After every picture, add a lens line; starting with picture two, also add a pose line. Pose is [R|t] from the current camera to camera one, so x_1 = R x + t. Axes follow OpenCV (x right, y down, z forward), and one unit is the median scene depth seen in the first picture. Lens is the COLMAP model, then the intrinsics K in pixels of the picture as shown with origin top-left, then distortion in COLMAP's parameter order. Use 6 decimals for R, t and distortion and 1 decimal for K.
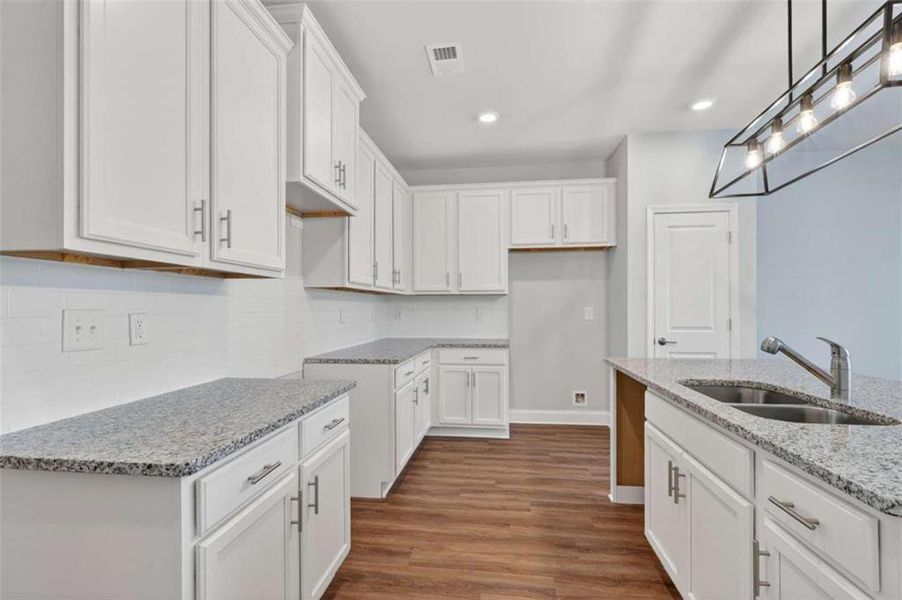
lens RADIAL K [[414.9, 0, 453.3], [0, 414.9, 310.0], [0, 0, 1]] dist [-0.001987, 0.000086]
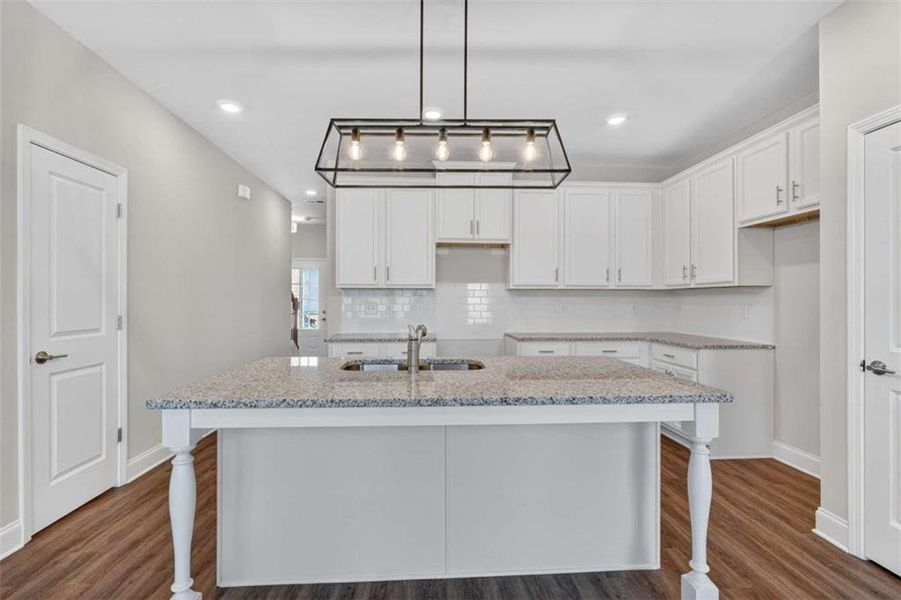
lens RADIAL K [[413.5, 0, 450.5], [0, 413.5, 300.0], [0, 0, 1]] dist [0.000434, -0.000257]
pose [[0.188086, -0.000639, -0.982152, 1.018703], [-0.005889, 0.999981, -0.001778, -0.008037], [0.982135, 0.006119, 0.188079, 0.395602]]
